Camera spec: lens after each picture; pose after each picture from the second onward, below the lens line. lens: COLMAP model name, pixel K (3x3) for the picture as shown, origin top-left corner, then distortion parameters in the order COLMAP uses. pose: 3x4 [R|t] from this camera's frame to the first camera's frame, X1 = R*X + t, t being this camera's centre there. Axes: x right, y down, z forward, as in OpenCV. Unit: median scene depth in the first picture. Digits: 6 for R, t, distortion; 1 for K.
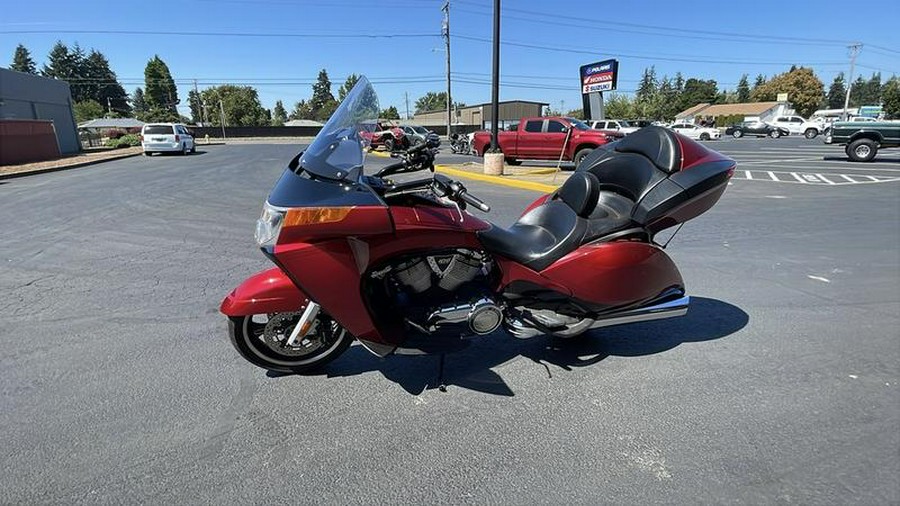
lens RADIAL K [[427.2, 0, 445.5], [0, 427.2, 267.3], [0, 0, 1]] dist [0.035471, -0.036949]
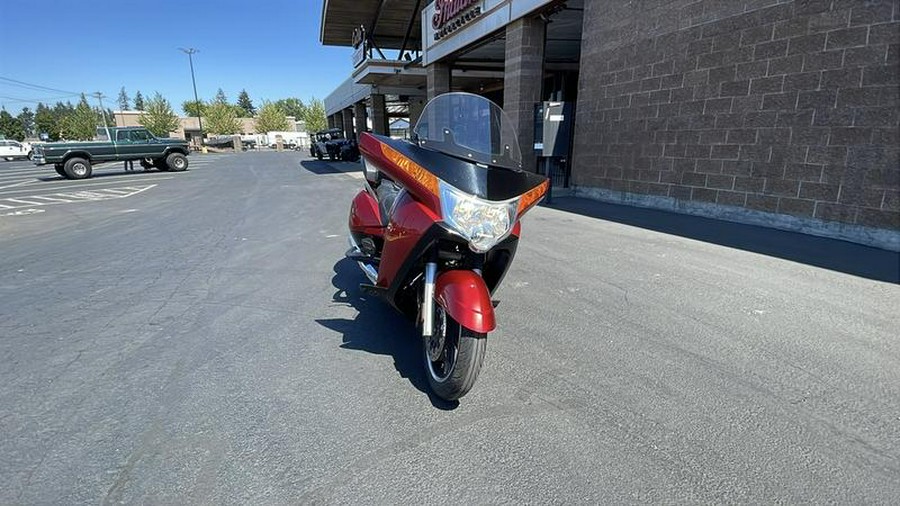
lens RADIAL K [[425.6, 0, 447.8], [0, 425.6, 265.2], [0, 0, 1]] dist [0.036224, -0.038909]
pose [[-0.047239, -0.260544, 0.964306, -0.130710], [0.314001, 0.912571, 0.261948, -0.027802], [-0.948247, 0.315167, 0.038702, 0.098319]]
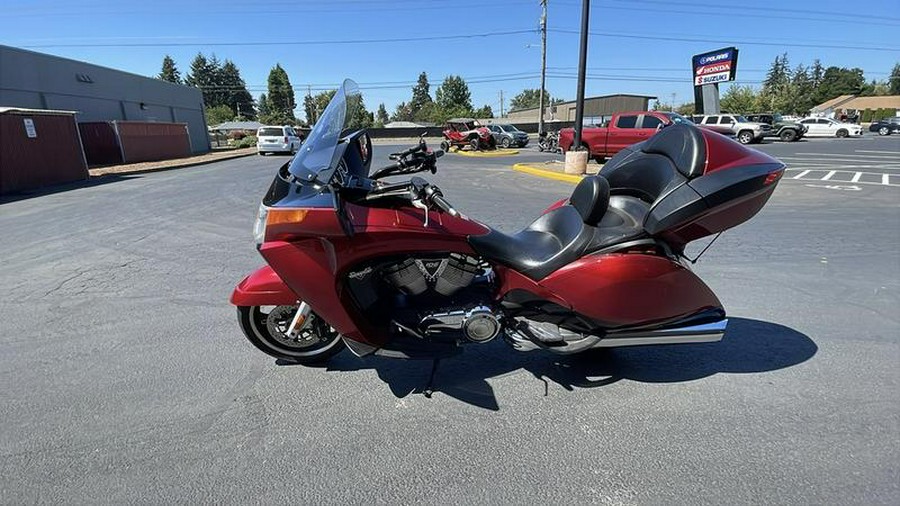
lens RADIAL K [[427.2, 0, 444.8], [0, 427.2, 268.7], [0, 0, 1]] dist [0.035471, -0.036949]
pose [[0.977154, 0.053699, -0.205638, 0.022479], [-0.052563, 0.998557, 0.010990, -0.001830], [0.205931, 0.000070, 0.978566, 0.004507]]
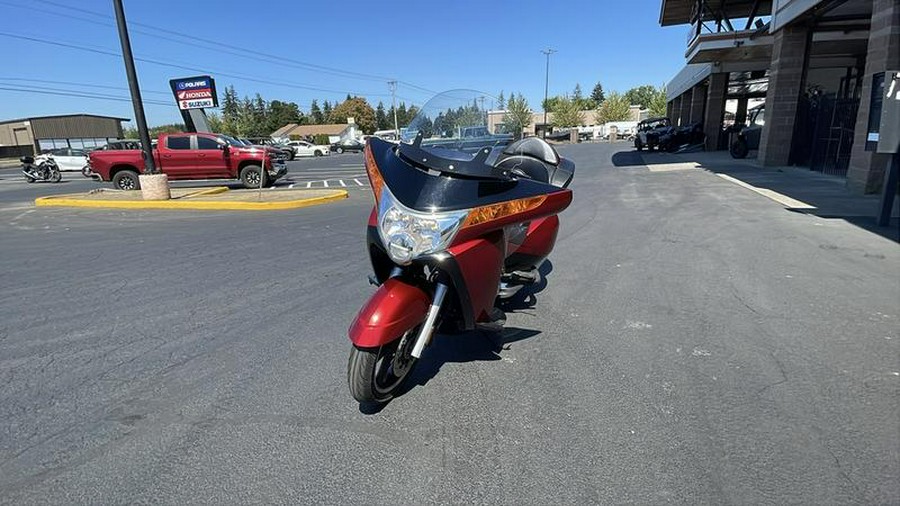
lens RADIAL K [[427.2, 0, 446.8], [0, 427.2, 262.8], [0, 0, 1]] dist [0.035471, -0.036949]
pose [[0.644652, -0.213189, 0.734149, -0.098206], [0.248683, 0.966578, 0.062316, -0.006909], [-0.722898, 0.142398, 0.676123, 0.027608]]
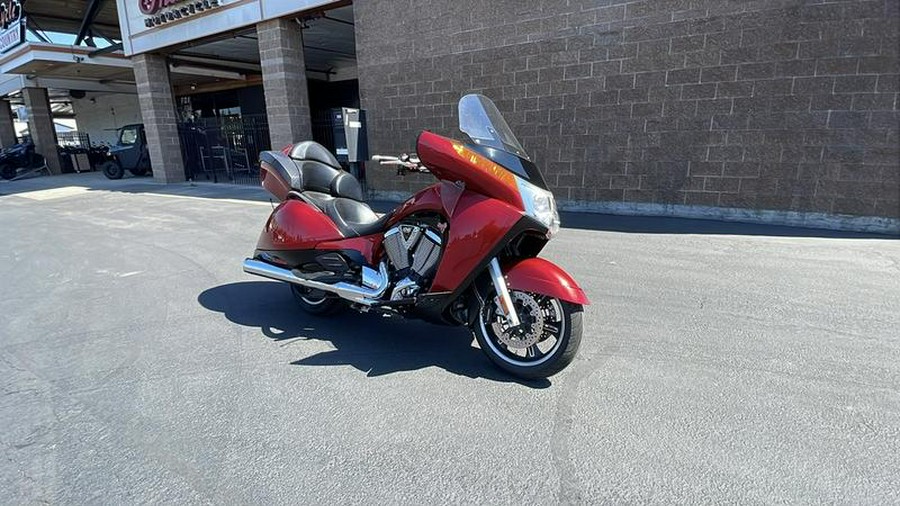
lens RADIAL K [[425.6, 0, 443.0], [0, 425.6, 264.8], [0, 0, 1]] dist [0.036224, -0.038909]
pose [[-0.634591, -0.181283, 0.751286, -0.103086], [0.260175, 0.865251, 0.428544, -0.050420], [-0.727739, 0.467416, -0.501915, 0.170332]]
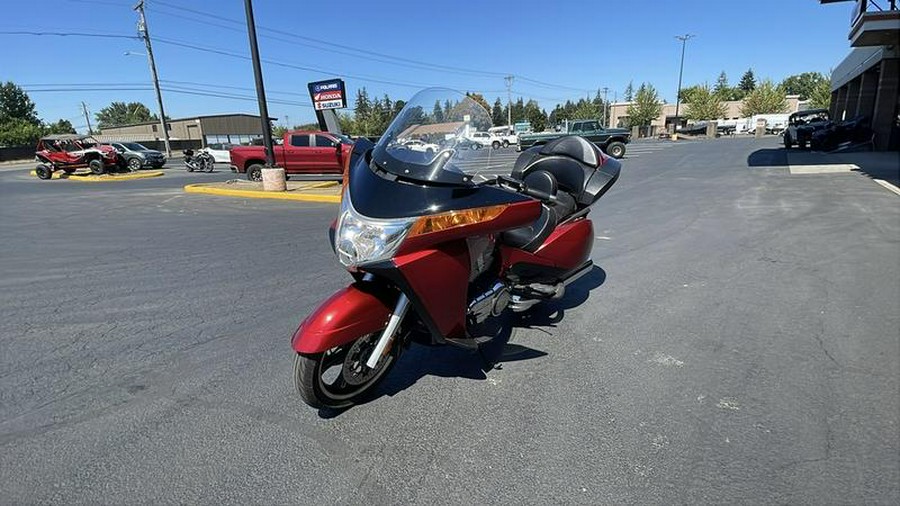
lens RADIAL K [[425.6, 0, 447.0], [0, 425.6, 263.7], [0, 0, 1]] dist [0.036224, -0.038909]
pose [[0.821700, -0.168811, 0.544345, -0.069615], [0.189957, 0.981633, 0.017678, -0.002777], [-0.537332, 0.088877, 0.838675, 0.011678]]
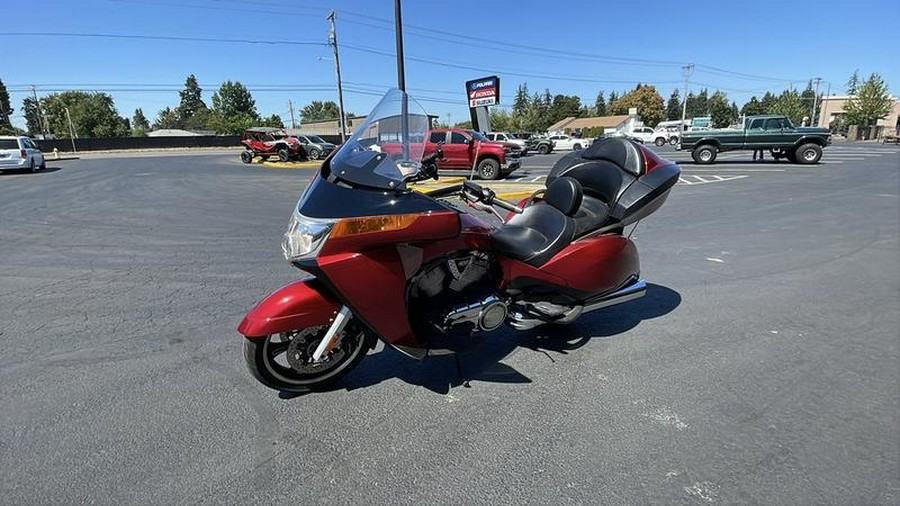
lens RADIAL K [[425.6, 0, 447.7], [0, 425.6, 265.6], [0, 0, 1]] dist [0.036224, -0.038909]
pose [[0.967789, -0.070818, 0.241596, -0.029319], [0.076543, 0.996962, -0.014384, 0.000345], [-0.239844, 0.032414, 0.970270, -0.001604]]
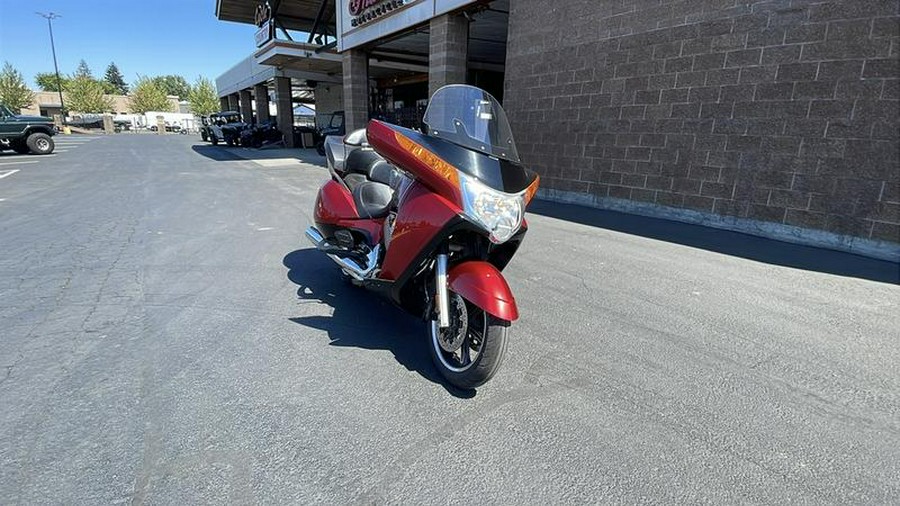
lens RADIAL K [[425.6, 0, 446.1], [0, 425.6, 264.1], [0, 0, 1]] dist [0.036224, -0.038909]
pose [[-0.256302, -0.269967, 0.928131, -0.127949], [0.266004, 0.903430, 0.336238, -0.035211], [-0.929275, 0.333065, -0.159738, 0.122656]]
